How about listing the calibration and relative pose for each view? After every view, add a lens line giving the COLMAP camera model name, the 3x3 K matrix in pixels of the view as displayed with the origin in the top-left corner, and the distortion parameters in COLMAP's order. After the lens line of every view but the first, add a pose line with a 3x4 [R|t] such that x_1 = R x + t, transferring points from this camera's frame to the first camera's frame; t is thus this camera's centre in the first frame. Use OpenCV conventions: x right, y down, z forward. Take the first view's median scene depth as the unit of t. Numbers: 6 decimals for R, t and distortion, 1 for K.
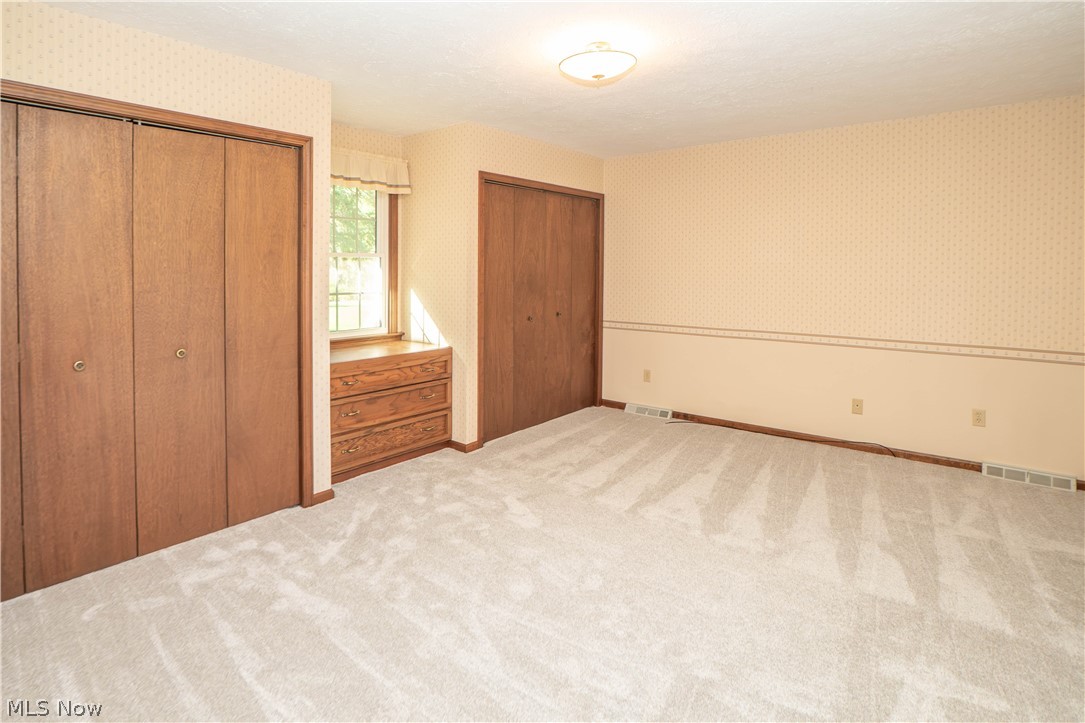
lens RADIAL K [[572.1, 0, 541.7], [0, 572.1, 347.3], [0, 0, 1]] dist [-0.000647, 0.000011]
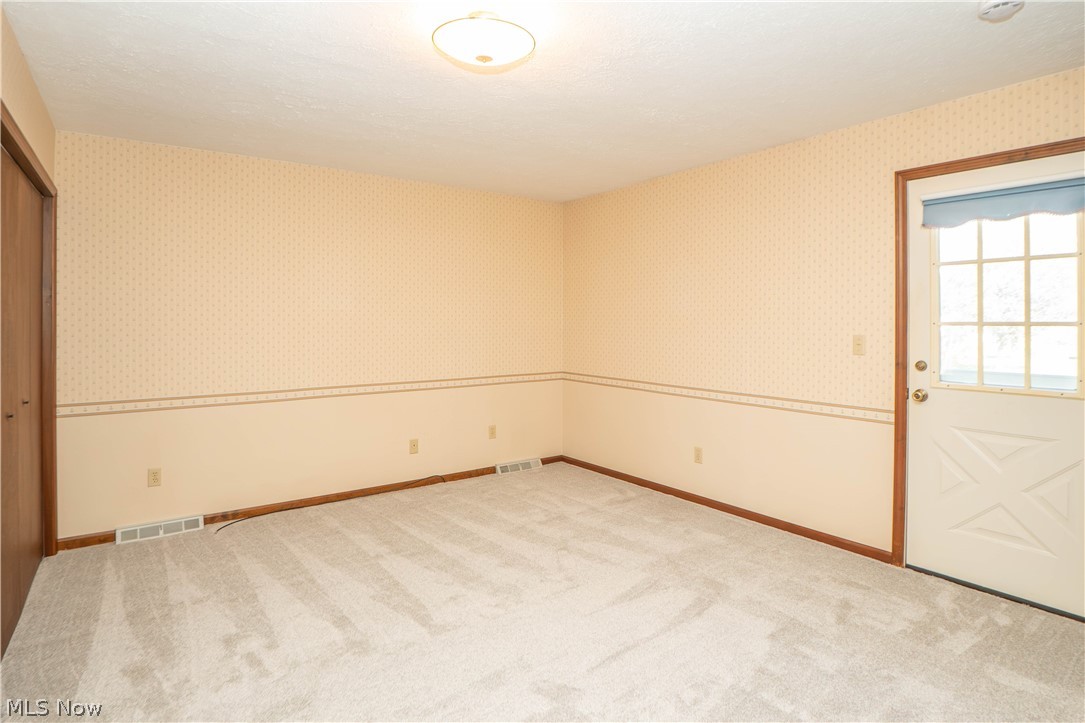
lens RADIAL K [[558.2, 0, 544.8], [0, 558.2, 347.7], [0, 0, 1]] dist [-0.024215, 0.000133]
pose [[0.274534, -0.043166, 0.960608, -0.370808], [0.135059, 0.990820, 0.005925, -0.051793], [-0.952045, 0.128112, 0.277844, 0.455851]]
